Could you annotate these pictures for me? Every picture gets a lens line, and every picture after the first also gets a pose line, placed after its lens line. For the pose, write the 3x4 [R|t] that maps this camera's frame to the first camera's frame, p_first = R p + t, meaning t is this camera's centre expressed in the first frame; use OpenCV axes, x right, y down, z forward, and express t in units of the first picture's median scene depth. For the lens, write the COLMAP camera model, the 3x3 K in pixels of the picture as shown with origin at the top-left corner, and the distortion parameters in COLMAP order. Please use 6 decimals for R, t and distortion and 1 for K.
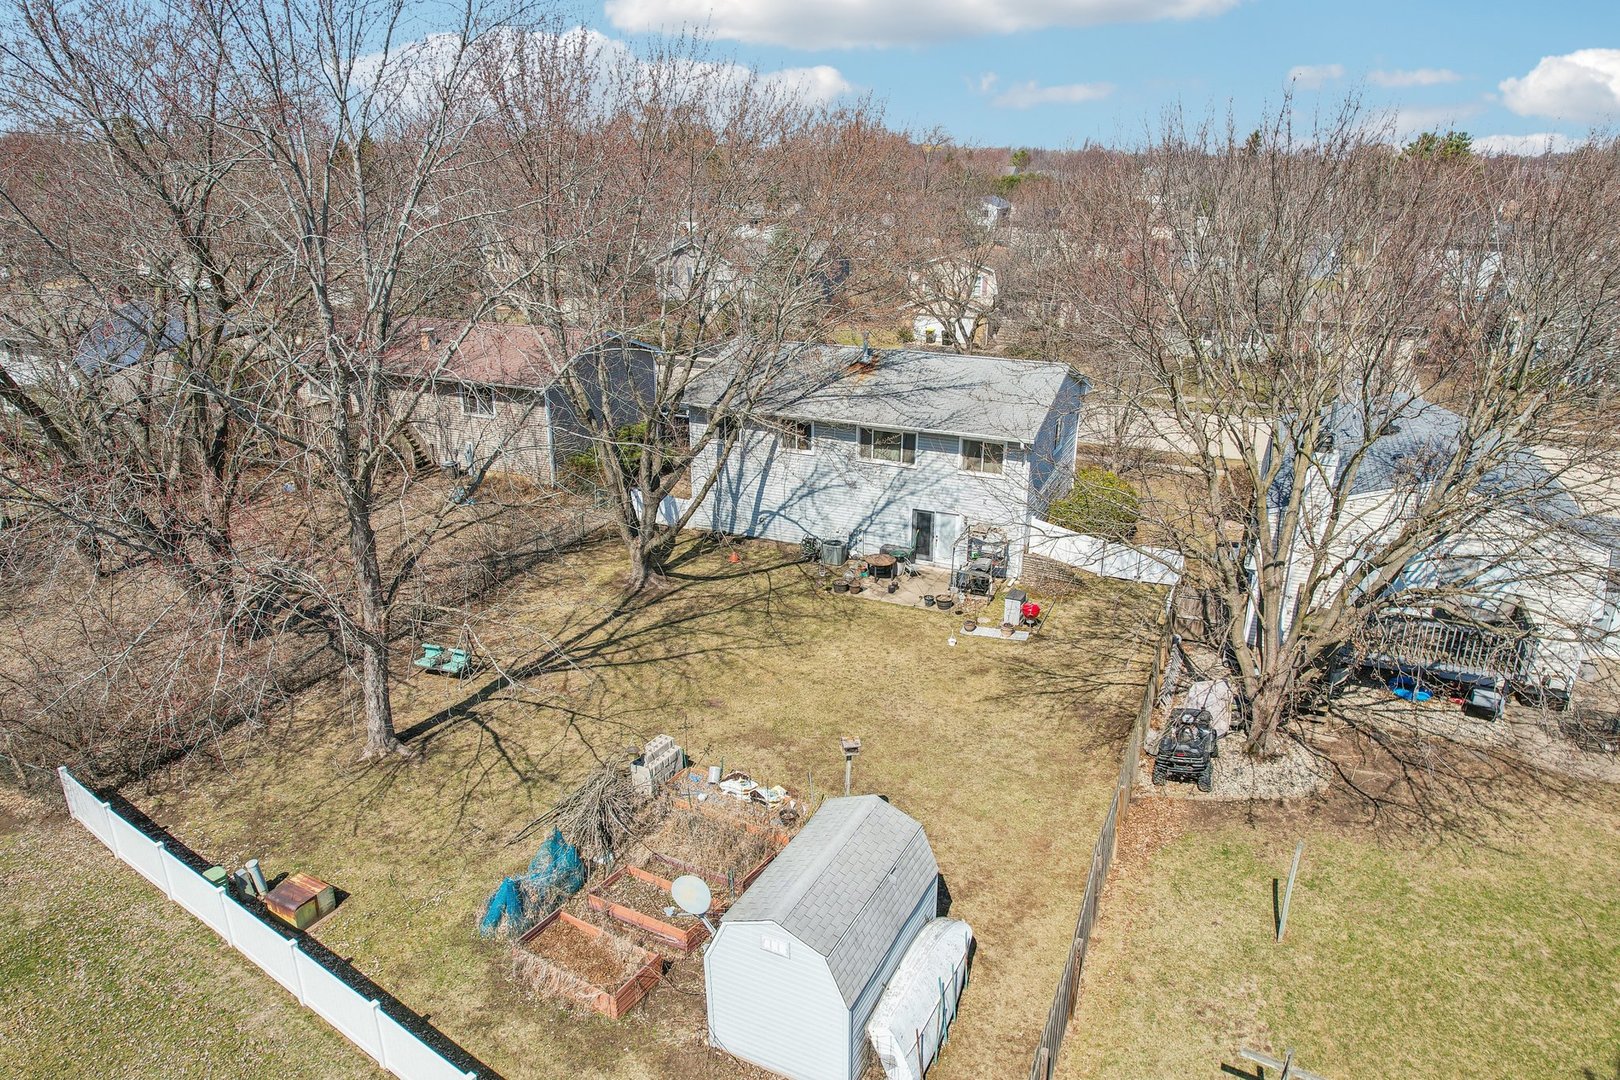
lens RADIAL K [[1049.3, 0, 810.0], [0, 1049.3, 540.0], [0, 0, 1]] dist [0.000595, -0.000348]
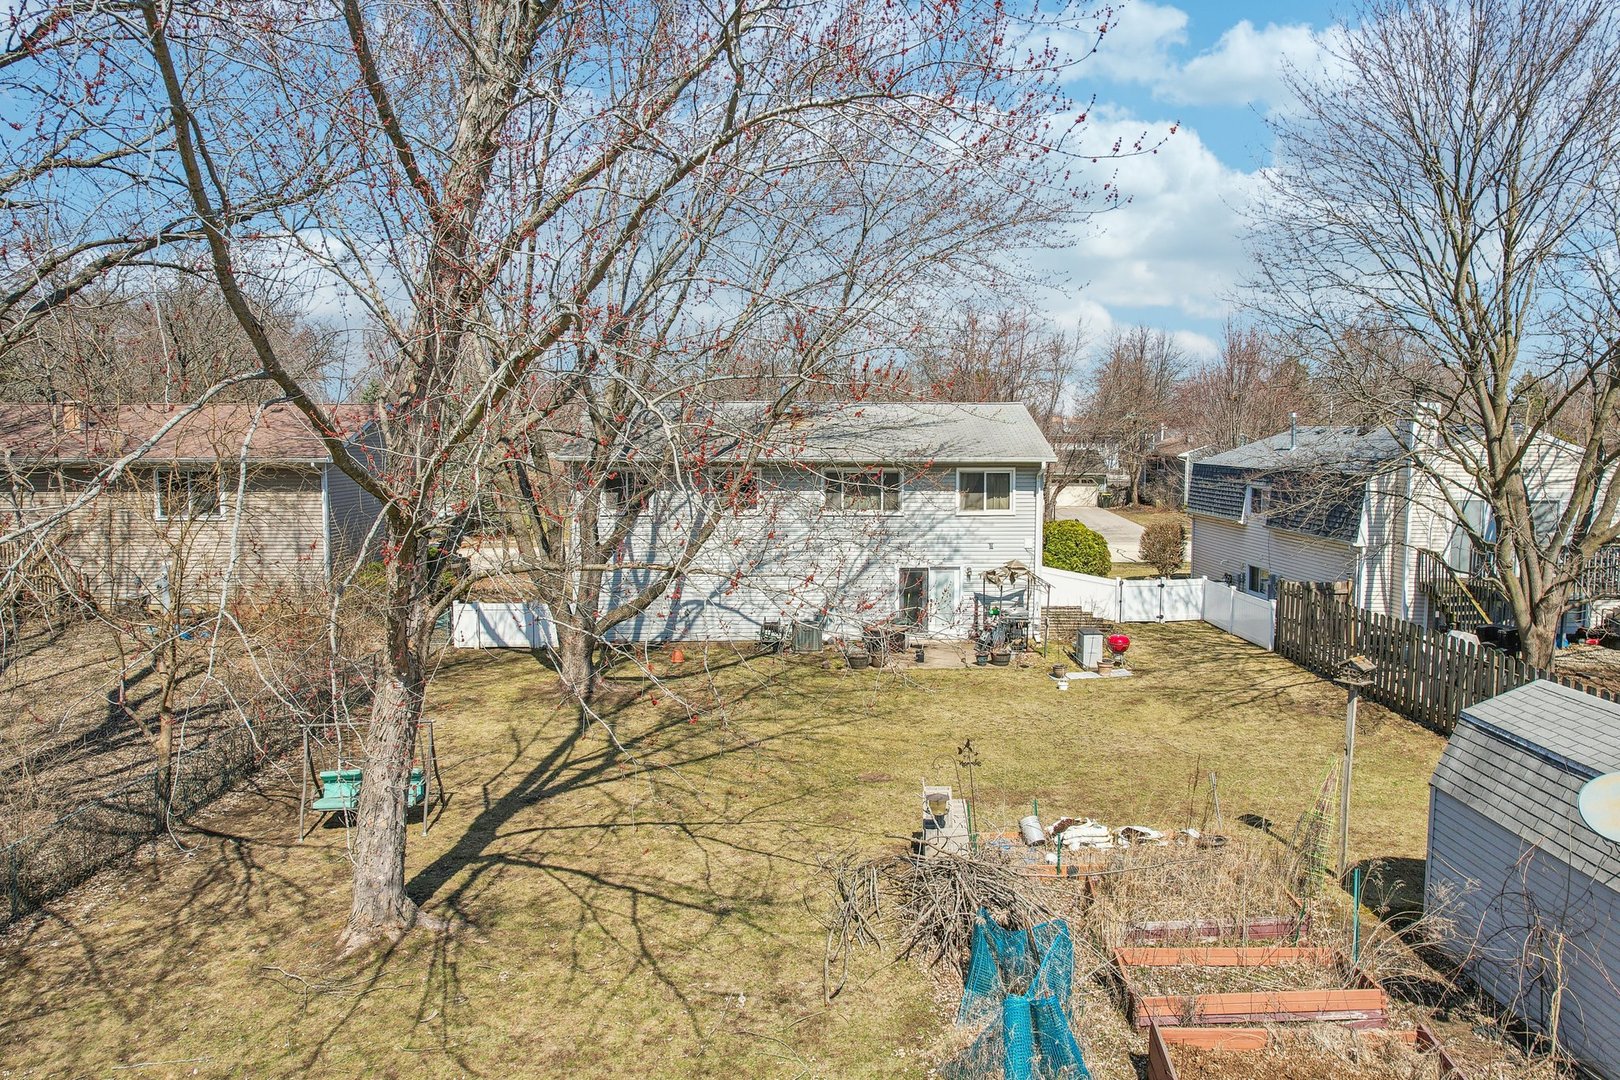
lens RADIAL K [[1049.3, 0, 810.0], [0, 1049.3, 540.0], [0, 0, 1]] dist [0.000595, -0.000348]
pose [[0.896052, -0.035677, 0.442513, -0.318149], [0.151236, 0.961677, -0.228705, 0.122563], [-0.417395, 0.271855, 0.867108, 0.337124]]
